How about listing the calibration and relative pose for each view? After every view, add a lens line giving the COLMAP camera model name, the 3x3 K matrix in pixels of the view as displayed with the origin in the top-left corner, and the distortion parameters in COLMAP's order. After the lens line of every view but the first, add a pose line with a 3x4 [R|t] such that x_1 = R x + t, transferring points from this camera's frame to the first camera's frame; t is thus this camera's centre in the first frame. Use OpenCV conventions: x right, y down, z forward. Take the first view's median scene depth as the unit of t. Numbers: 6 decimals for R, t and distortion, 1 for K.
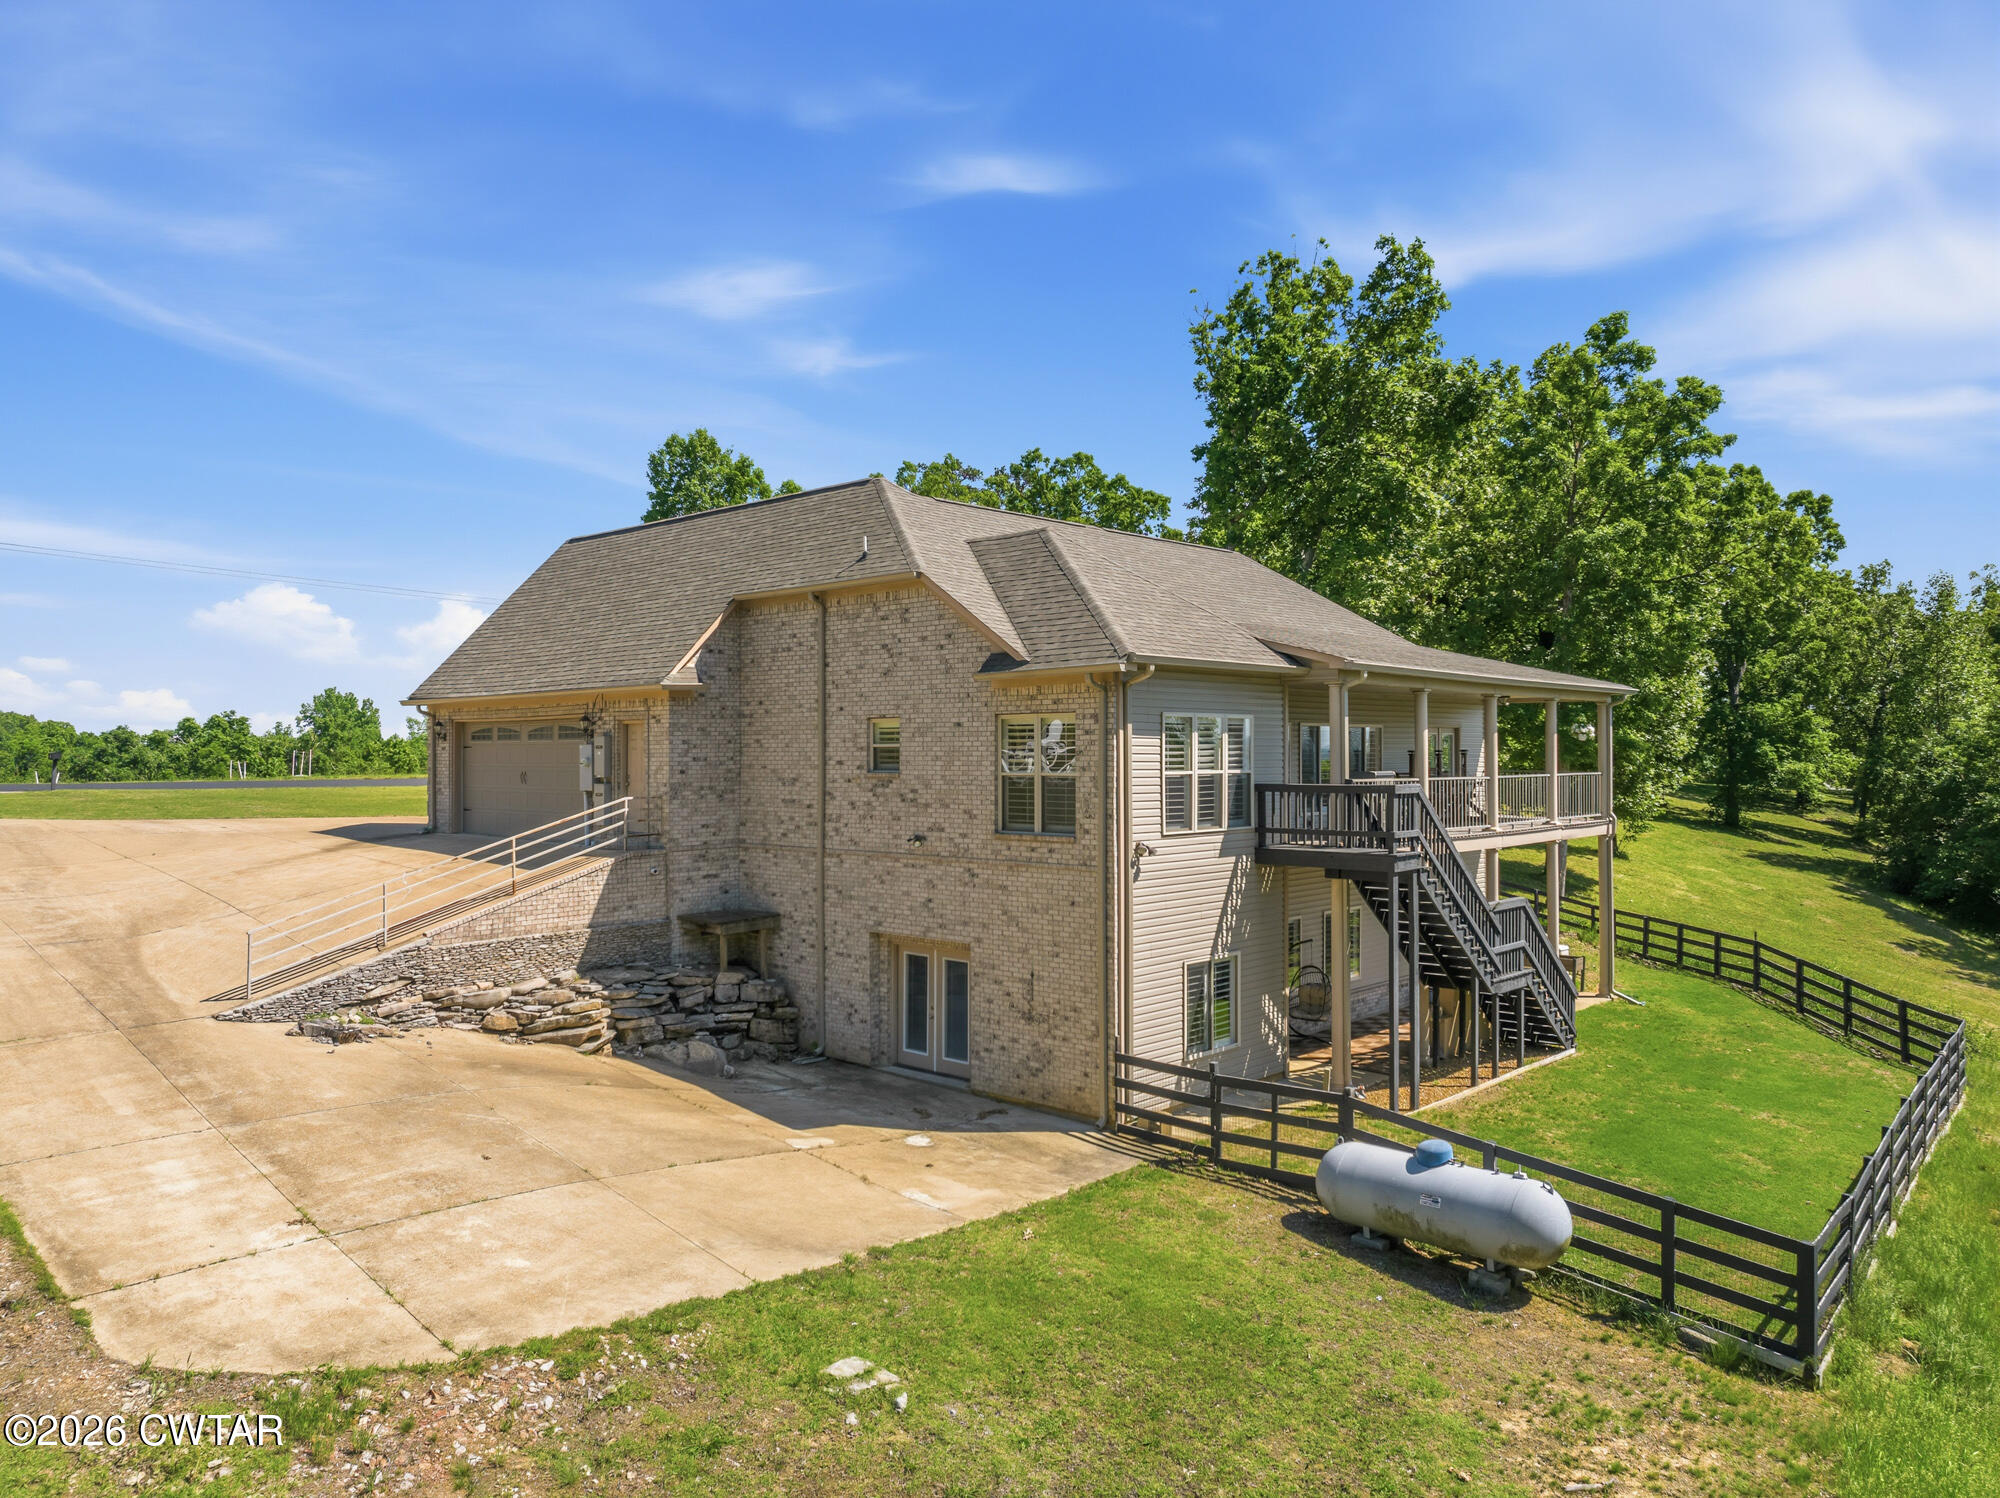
lens RADIAL K [[1424.7, 0, 1002.8], [0, 1424.7, 749.8], [0, 0, 1]] dist [-0.036123, -0.005702]
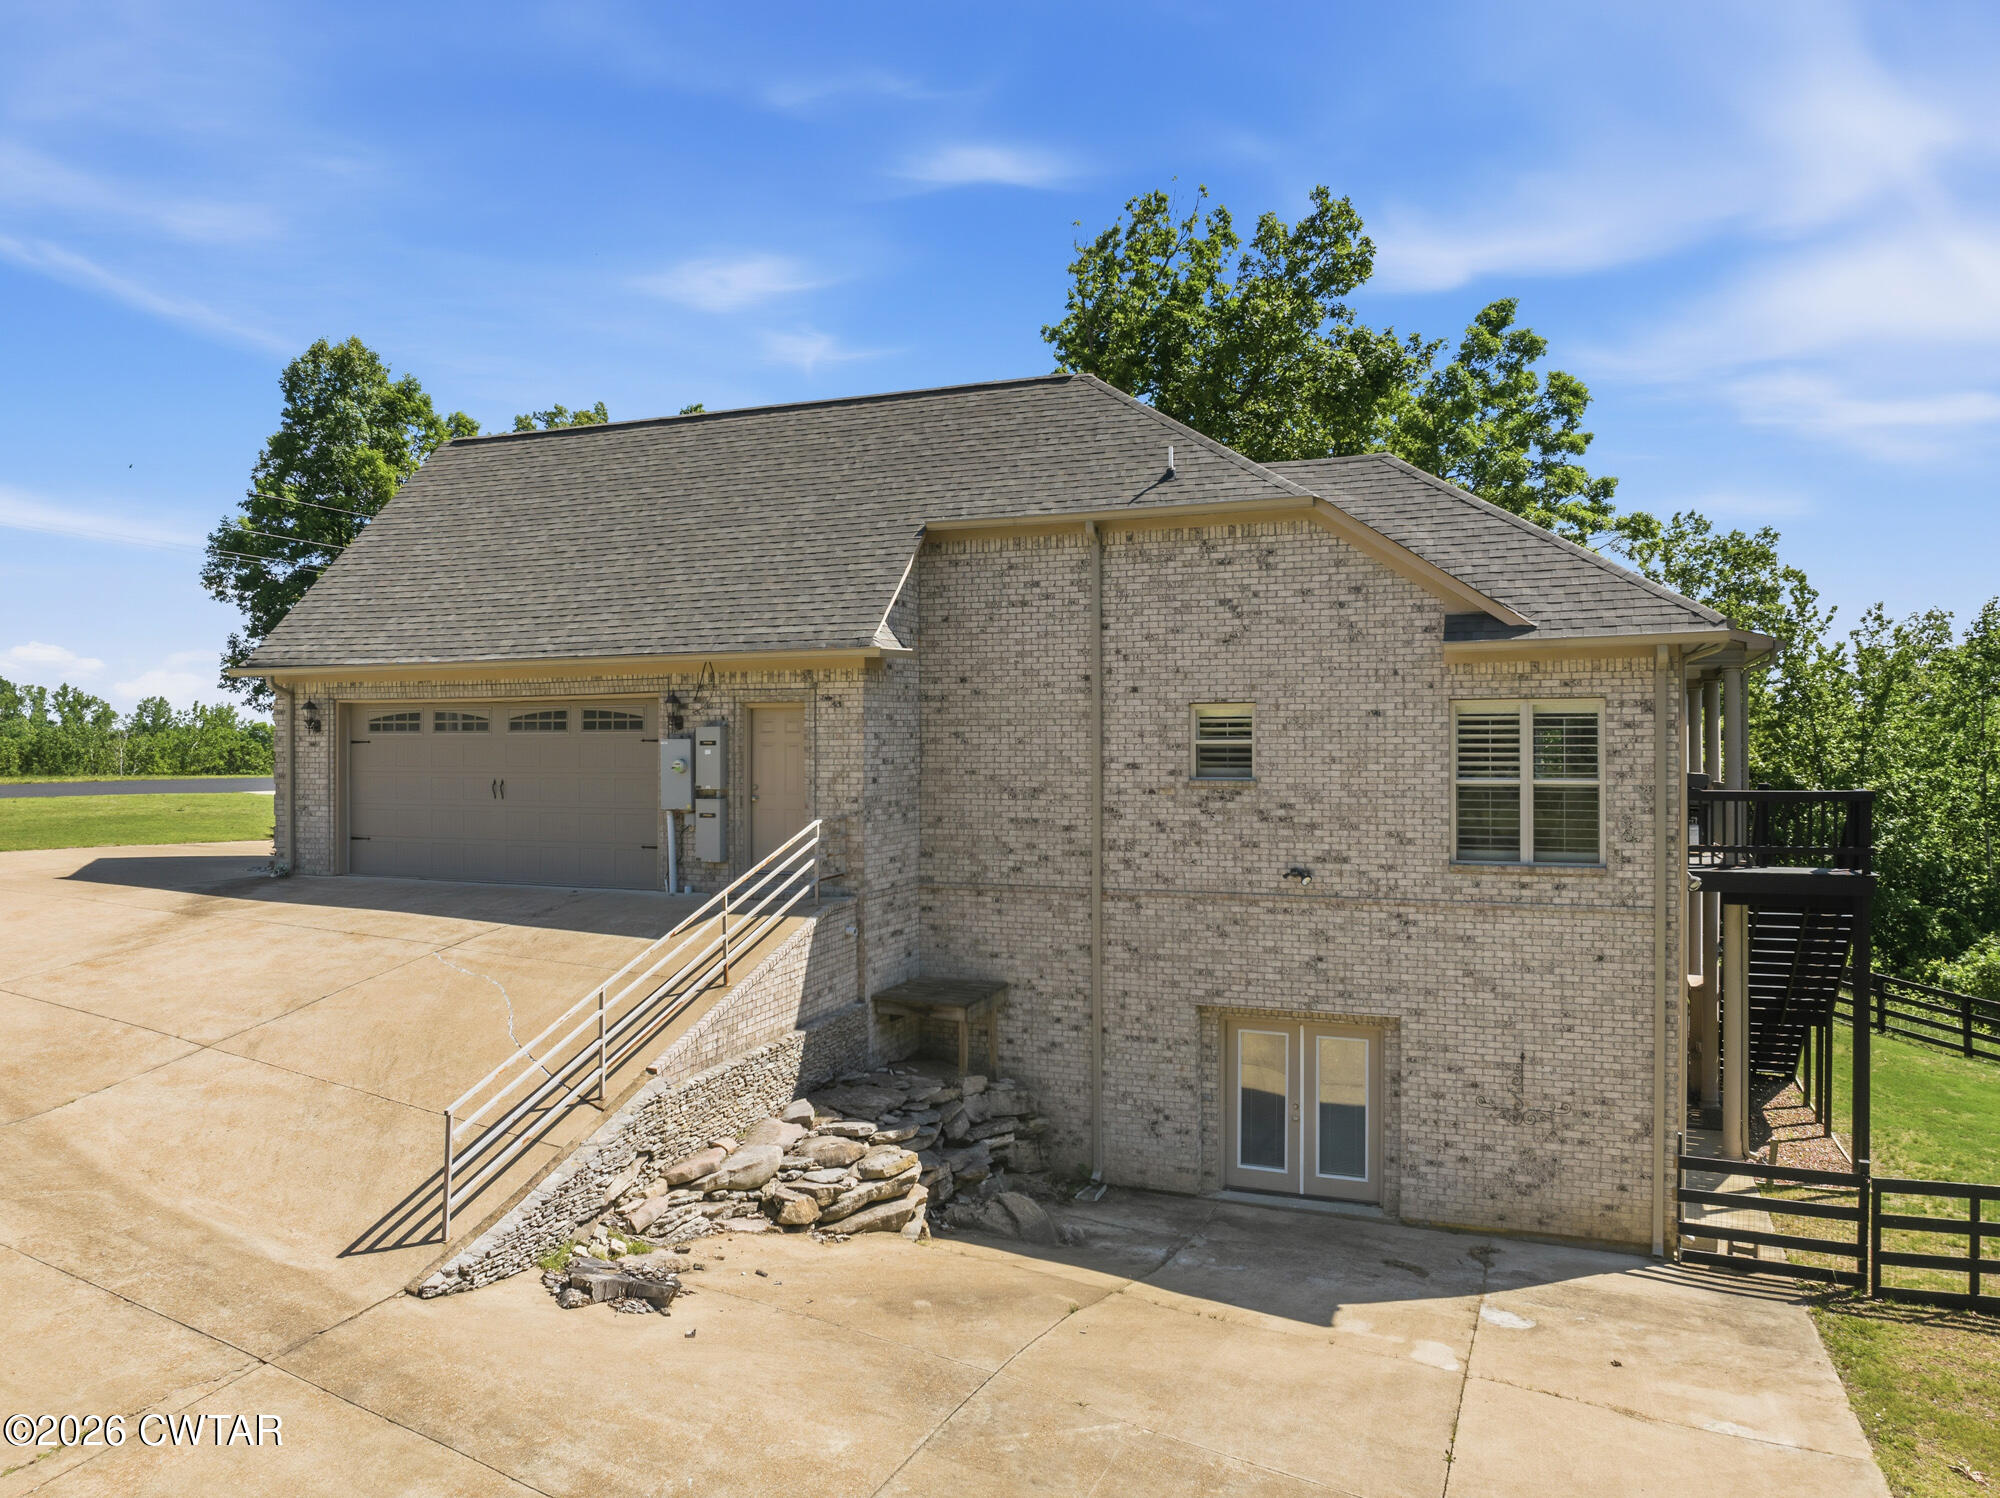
lens RADIAL K [[1424.7, 0, 993.0], [0, 1424.7, 750.7], [0, 0, 1]] dist [-0.036123, -0.005702]
pose [[0.932645, -0.000210, 0.360797, -0.436017], [-0.001506, 0.999989, 0.004475, -0.001623], [-0.360794, -0.004717, 0.932634, 0.371804]]
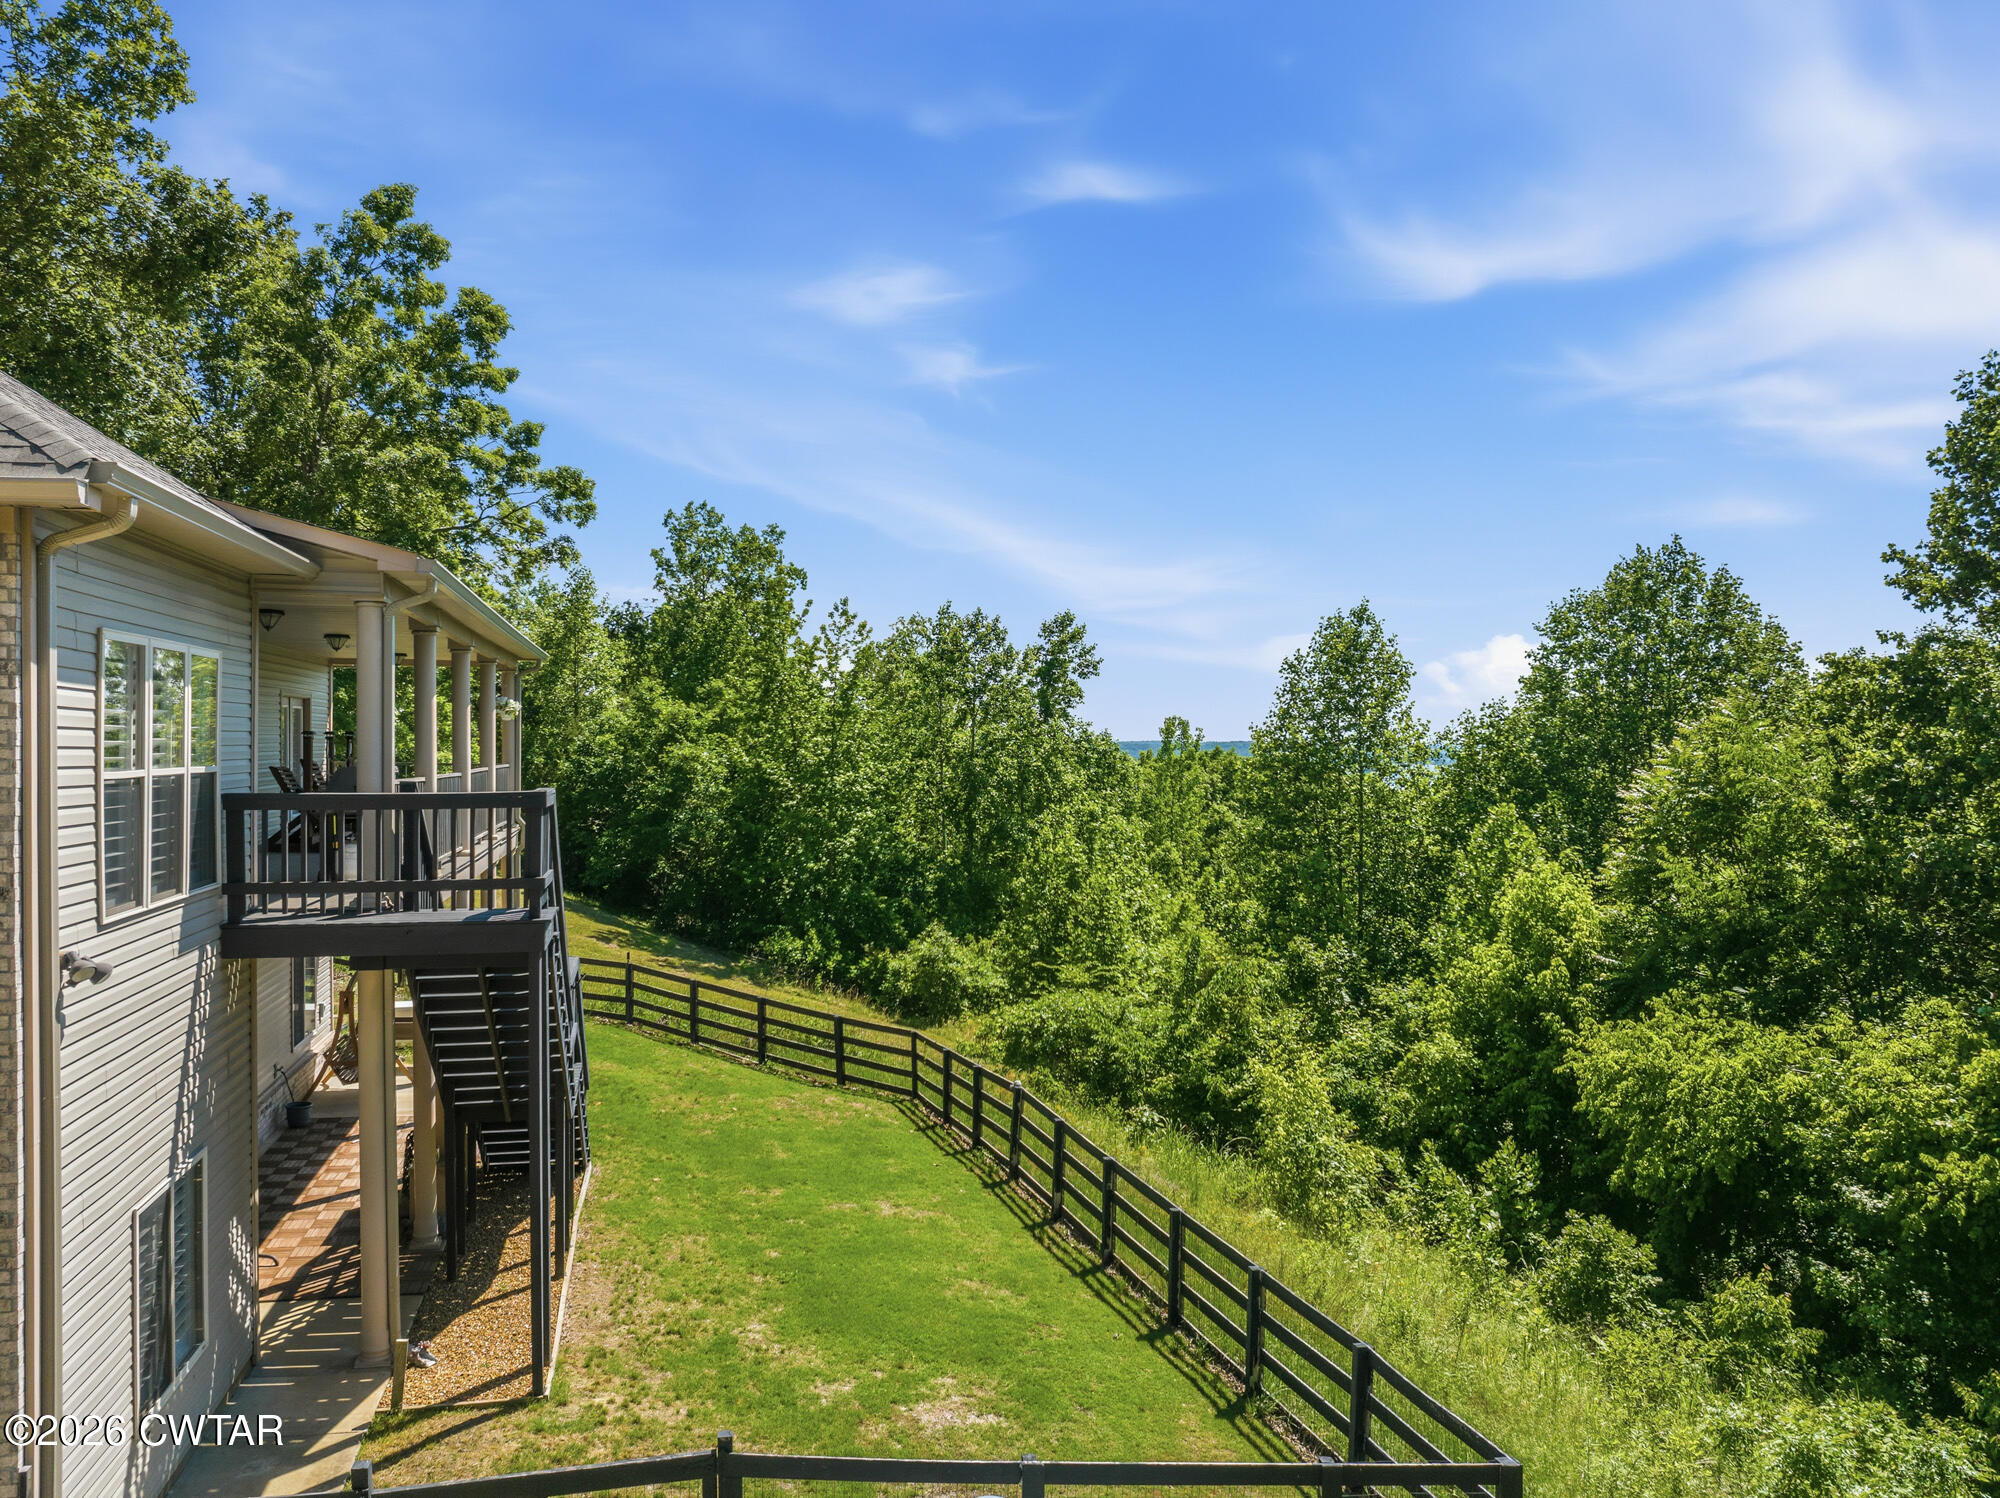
lens RADIAL K [[1424.7, 0, 1013.7], [0, 1424.7, 742.7], [0, 0, 1]] dist [-0.036123, -0.005702]
pose [[0.540095, 0.005964, 0.841583, -0.076589], [-0.008961, 0.999959, -0.001335, 0.004328], [-0.841556, -0.006820, 0.540126, 0.486205]]
